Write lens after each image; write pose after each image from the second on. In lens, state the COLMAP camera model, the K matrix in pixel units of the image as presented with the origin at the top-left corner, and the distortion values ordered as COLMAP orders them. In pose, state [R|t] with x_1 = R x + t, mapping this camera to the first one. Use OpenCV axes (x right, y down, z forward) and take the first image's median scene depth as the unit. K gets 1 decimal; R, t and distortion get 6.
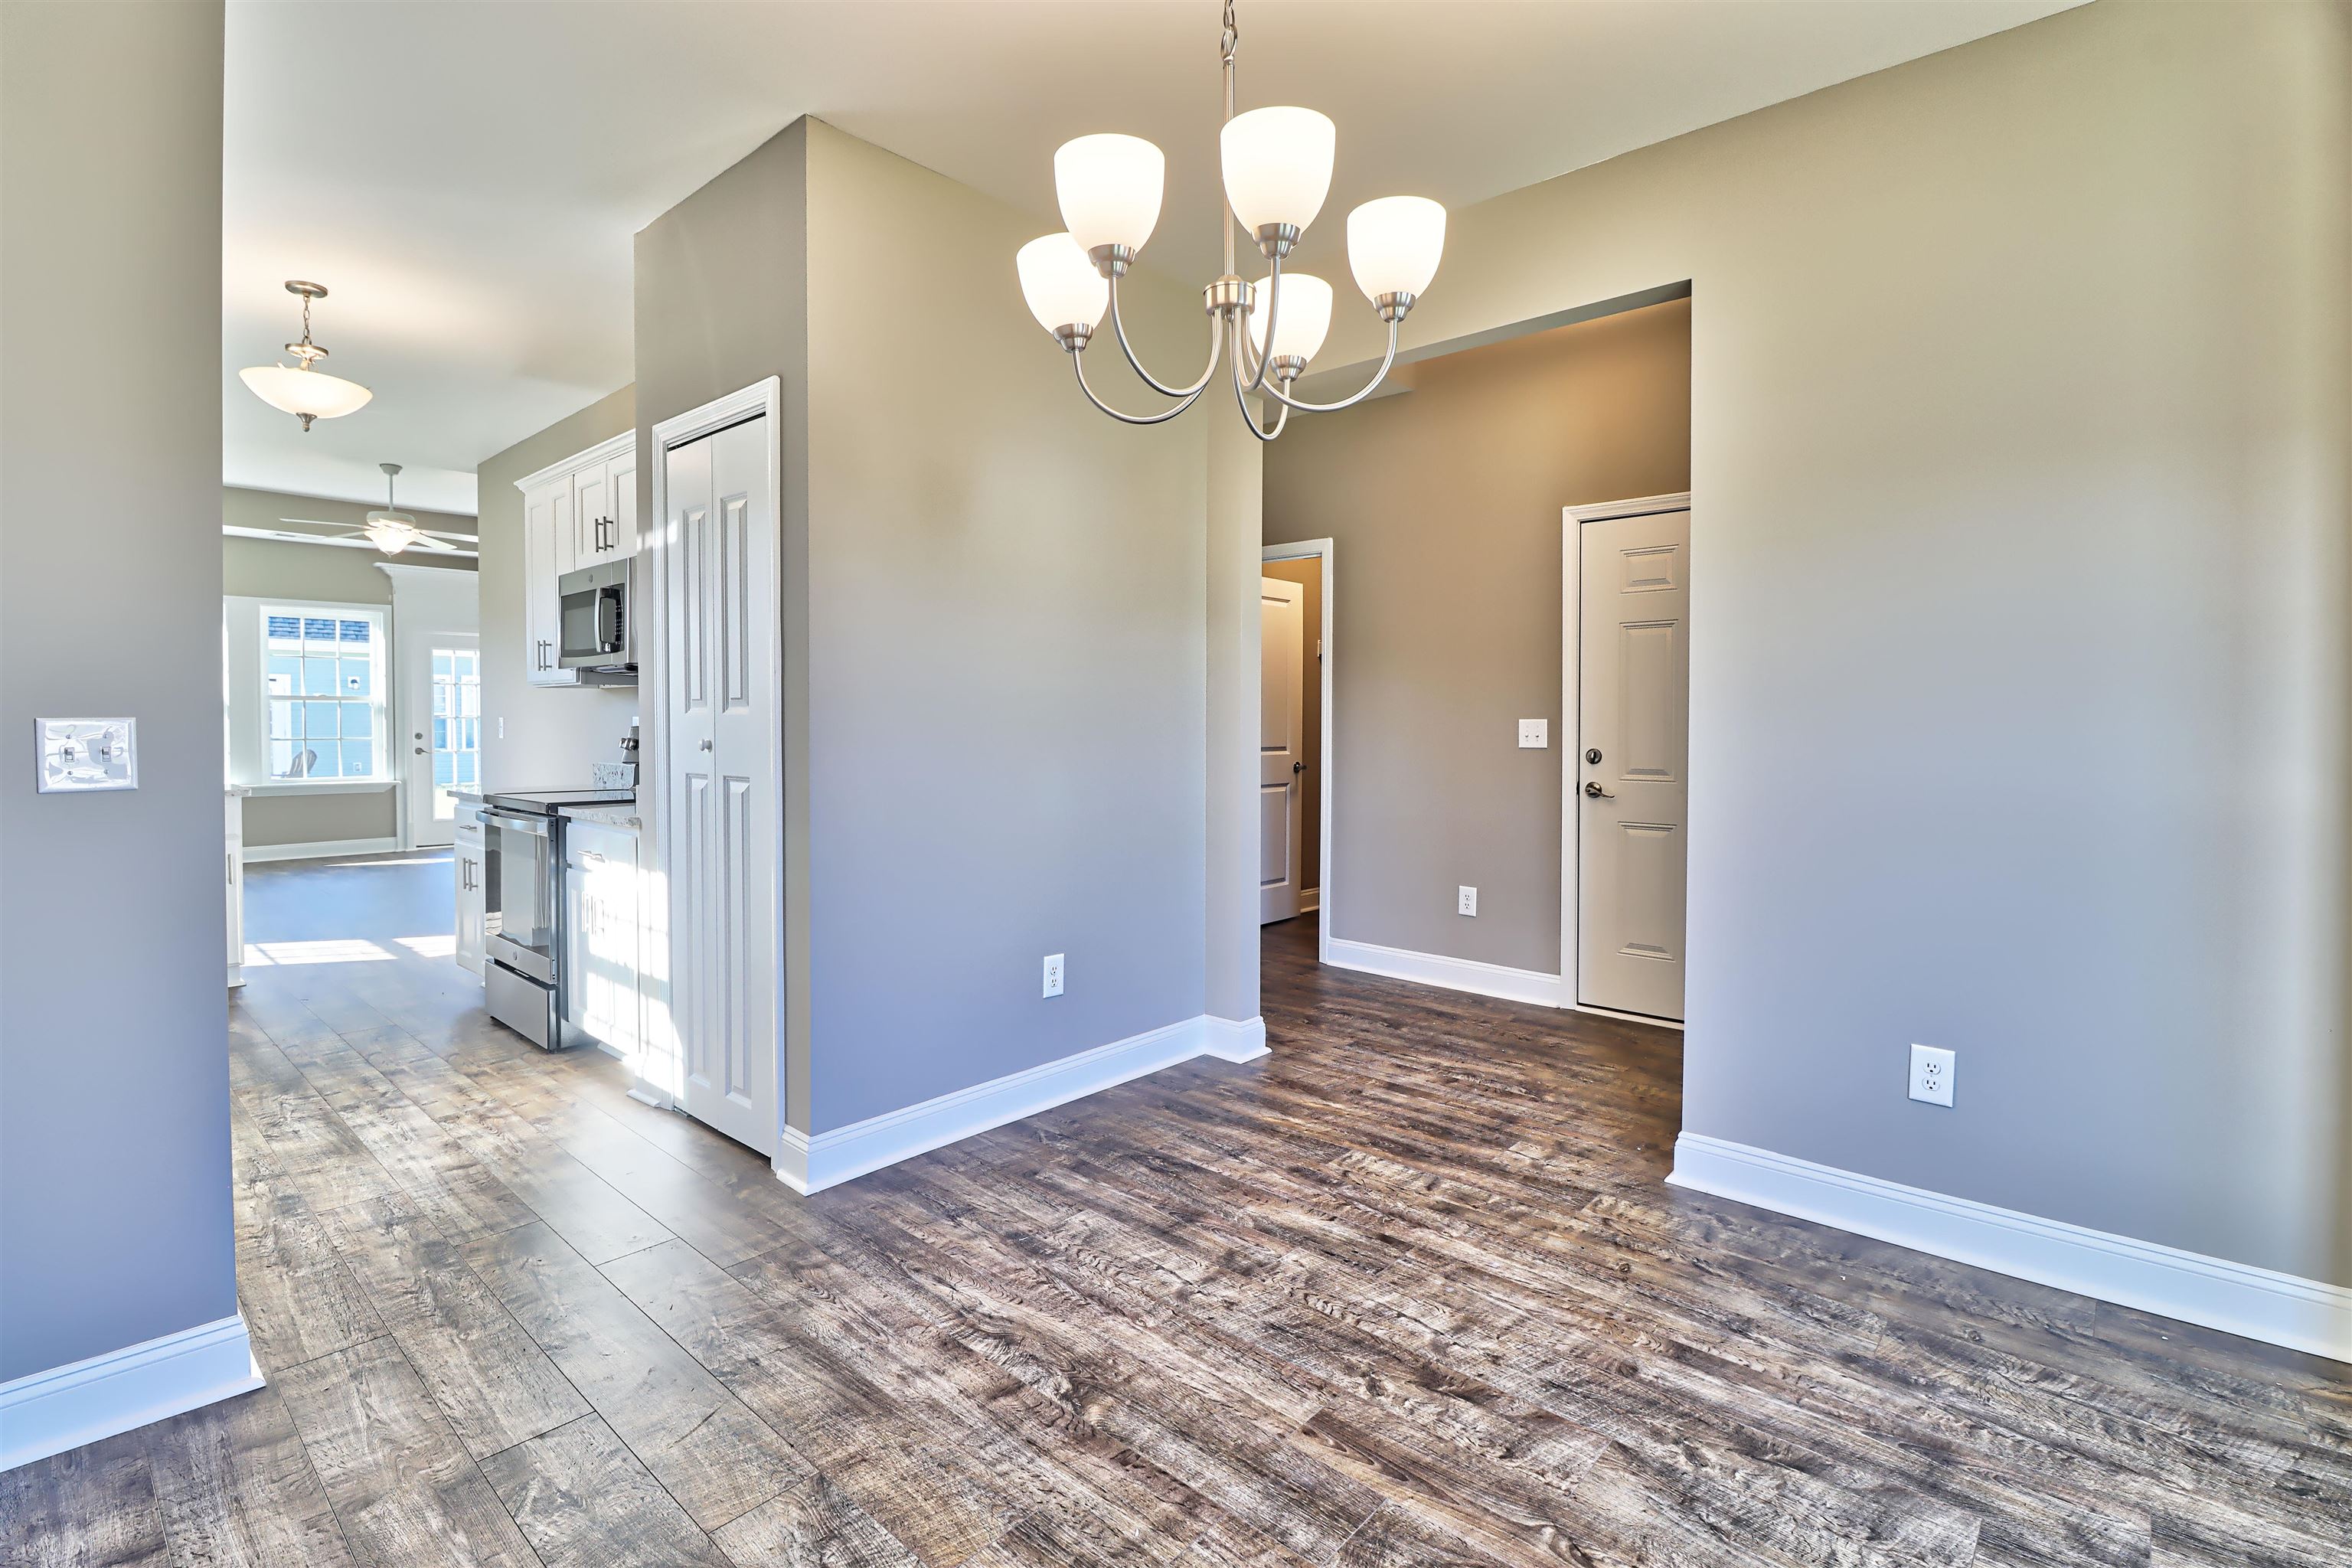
lens RADIAL K [[1084.6, 0, 1166.2], [0, 1084.6, 745.0], [0, 0, 1]] dist [-0.000078, -0.013196]
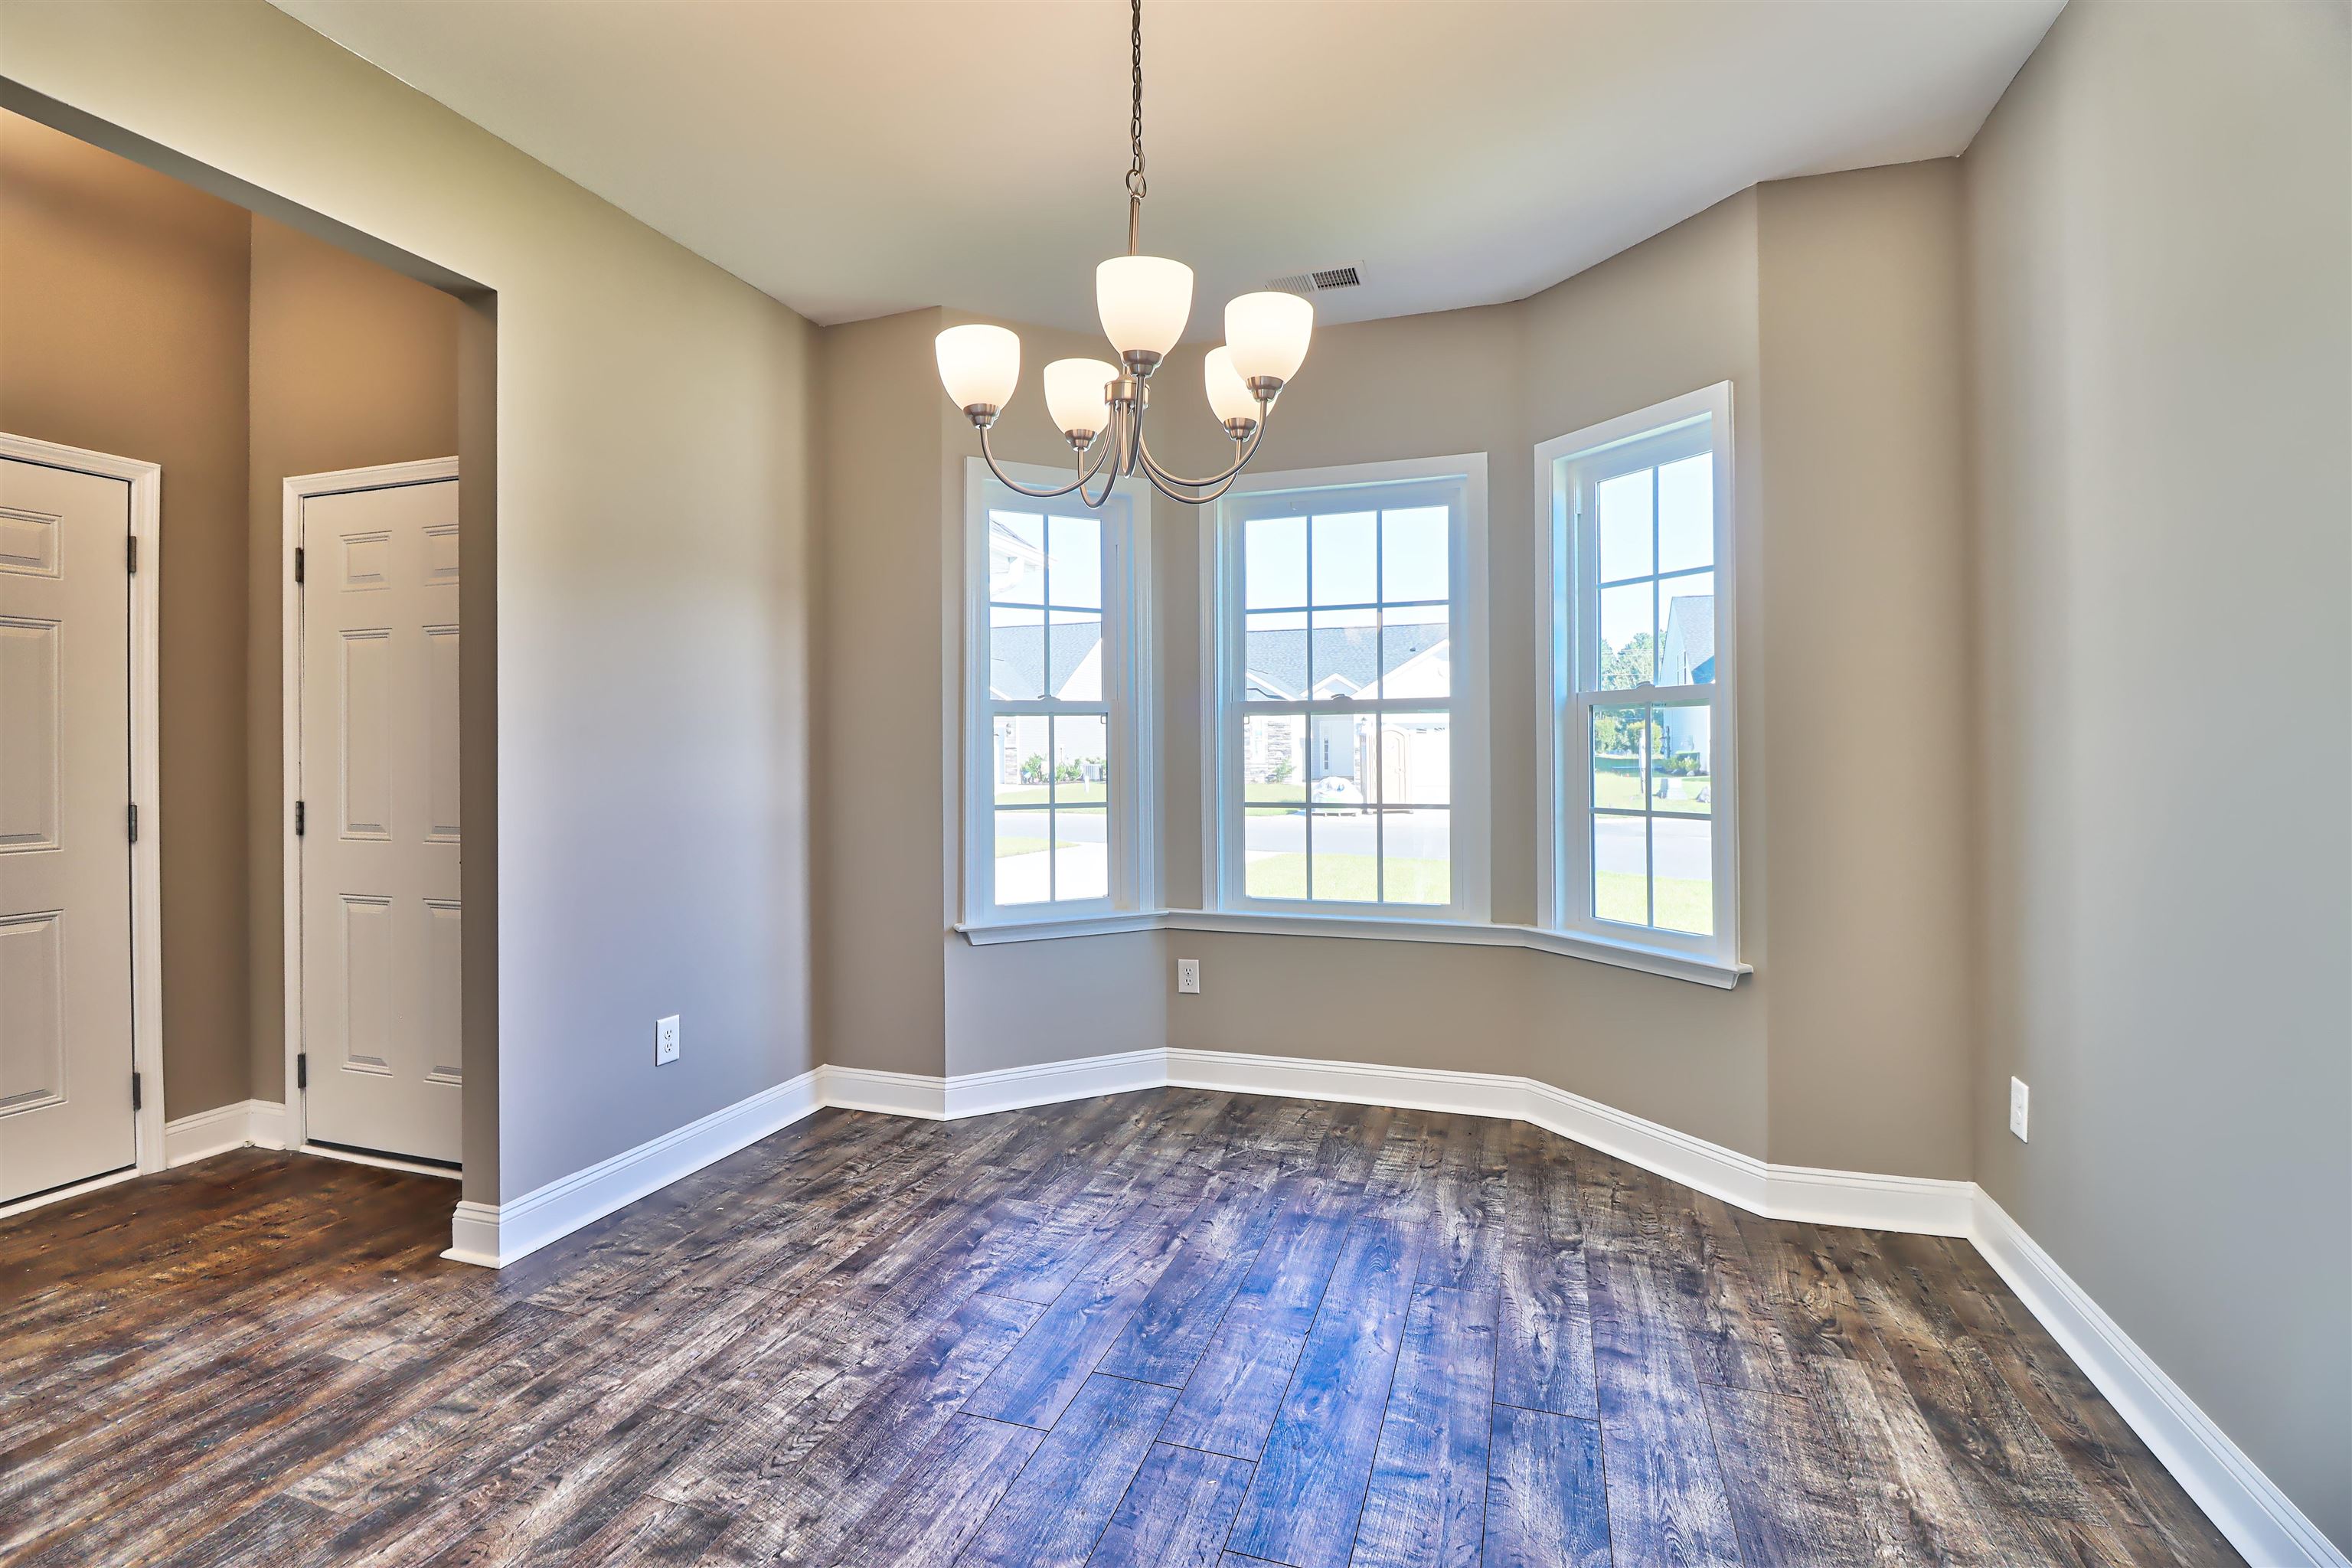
lens RADIAL K [[1084.6, 0, 1166.2], [0, 1084.6, 745.0], [0, 0, 1]] dist [-0.000078, -0.013196]
pose [[-0.396517, 0.004383, 0.918017, -0.857433], [0.026746, 0.999619, 0.006779, -0.038810], [-0.917638, 0.027241, -0.396483, 1.205081]]
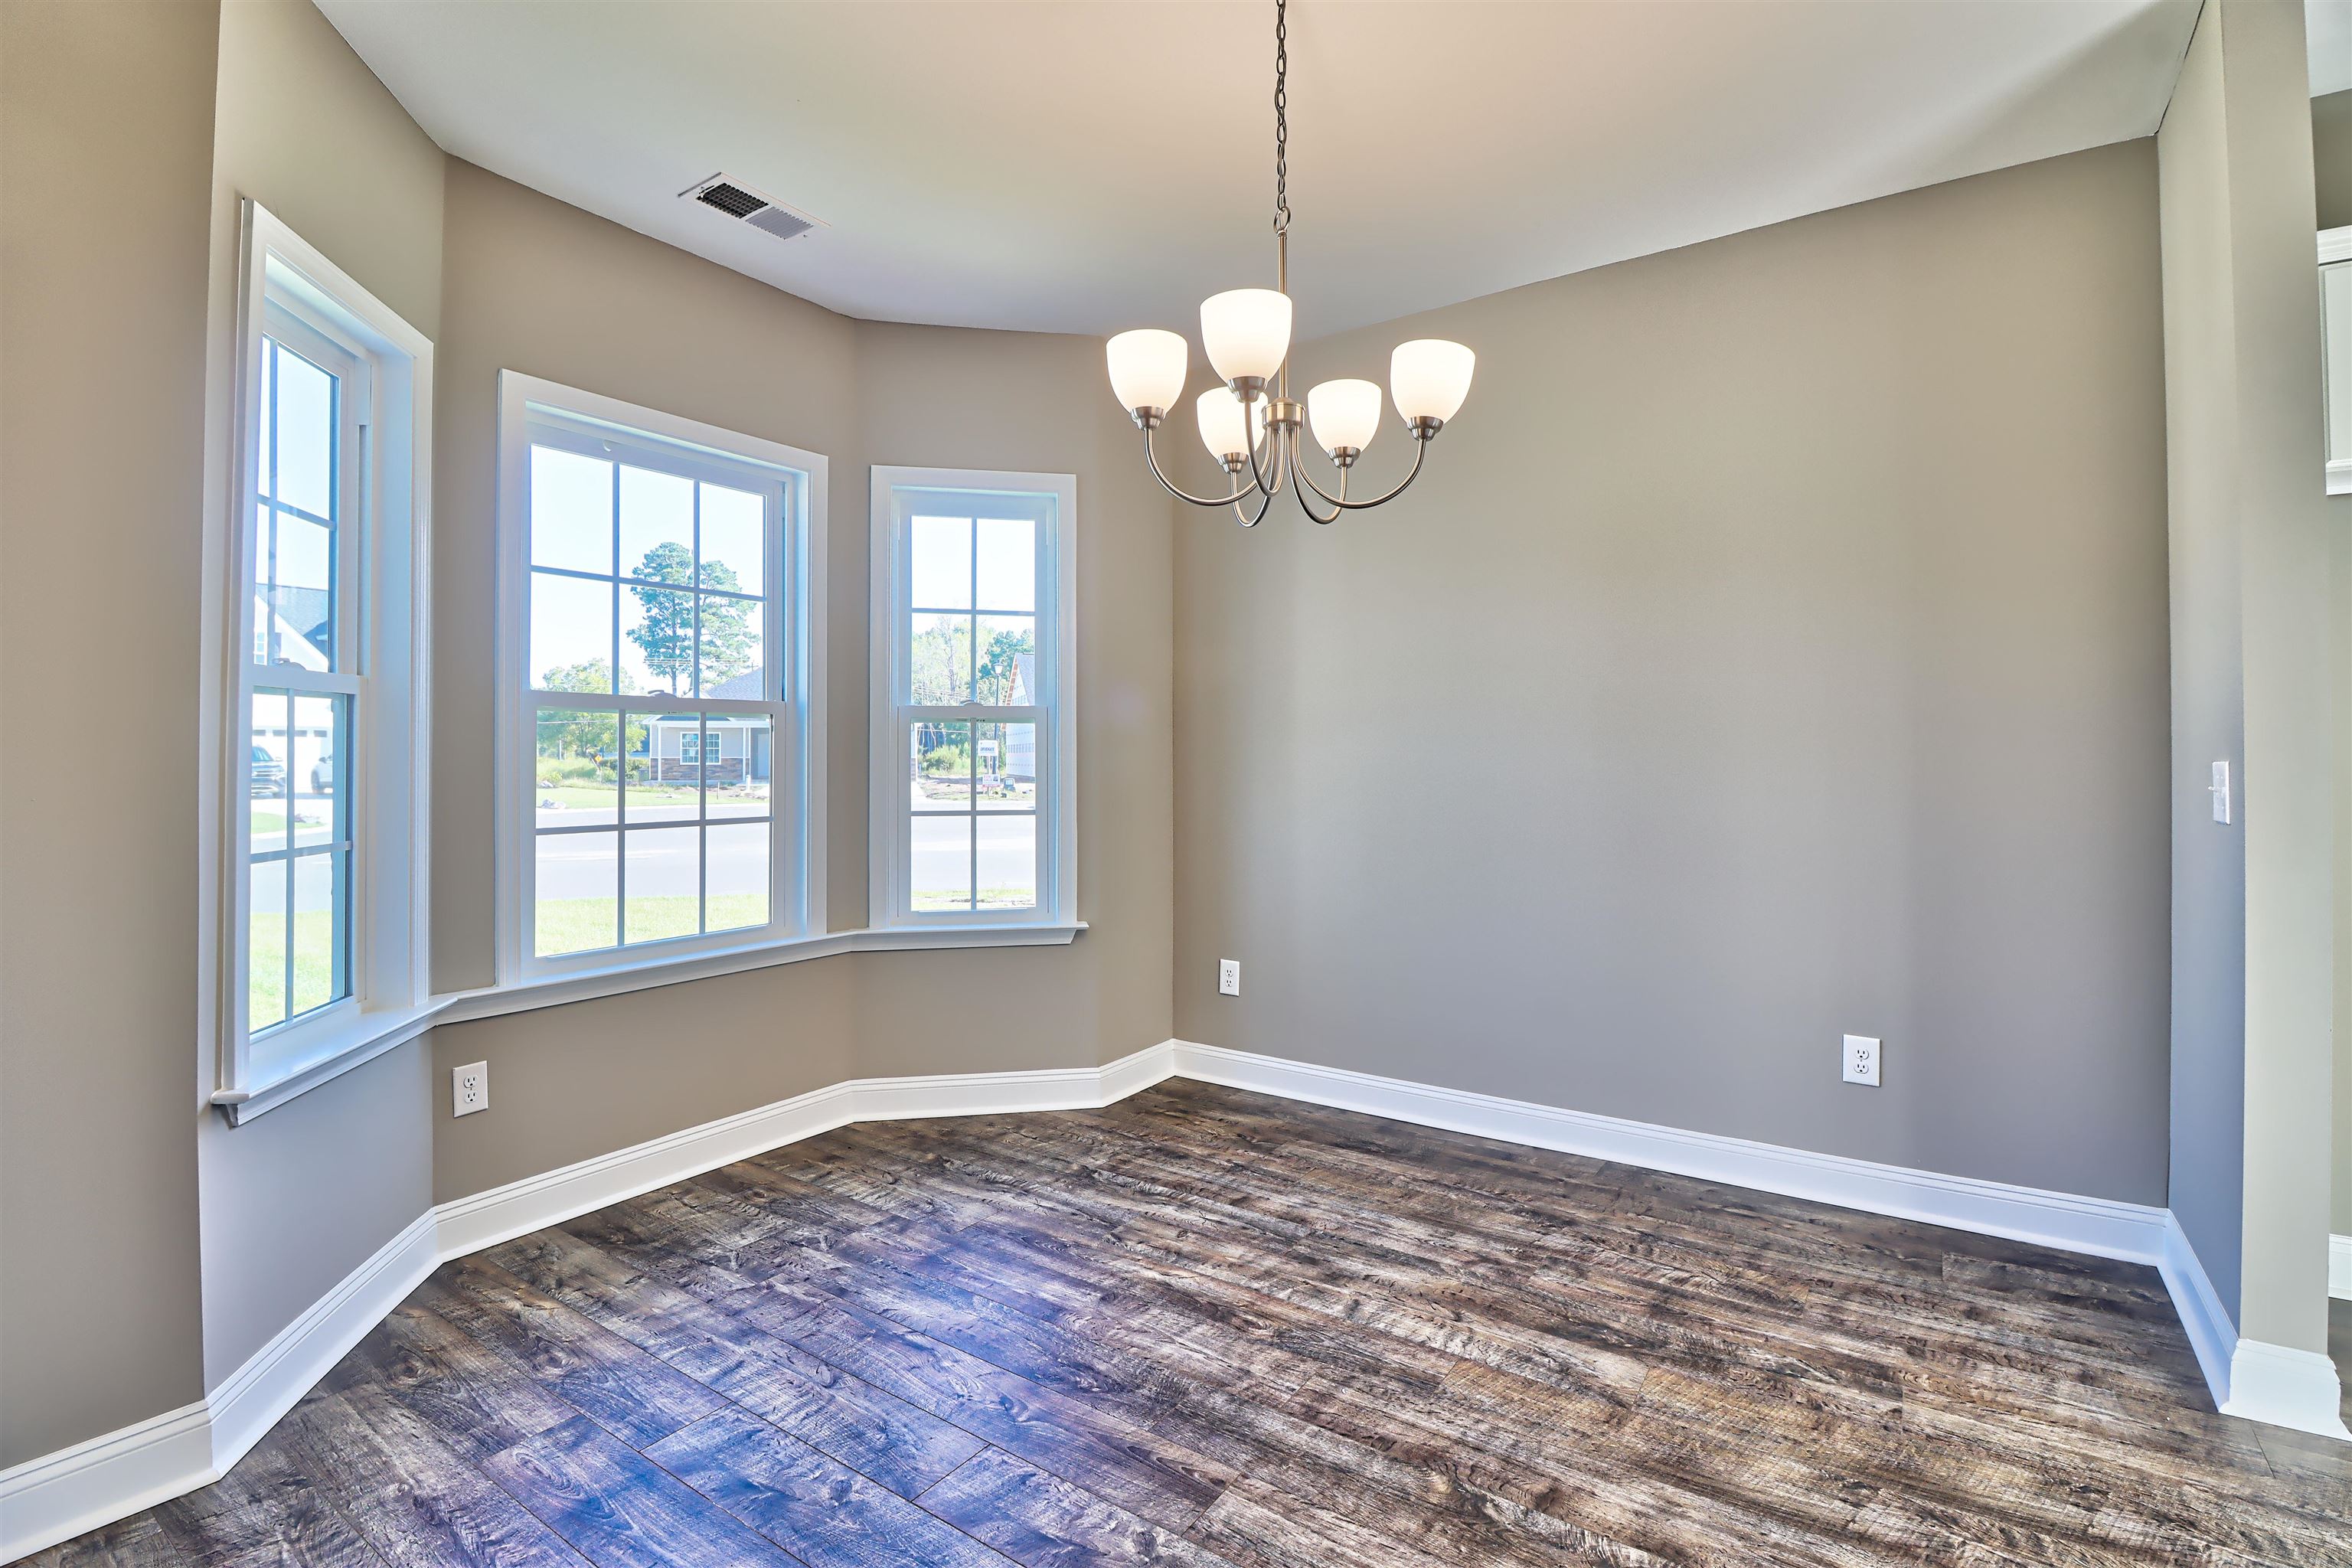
lens RADIAL K [[1084.6, 0, 1166.2], [0, 1084.6, 745.0], [0, 0, 1]] dist [-0.000078, -0.013196]
pose [[-0.992016, -0.002411, -0.126088, 0.287029], [-0.004040, 0.999912, 0.012662, -0.050007], [0.126047, 0.013070, -0.991938, 1.845326]]
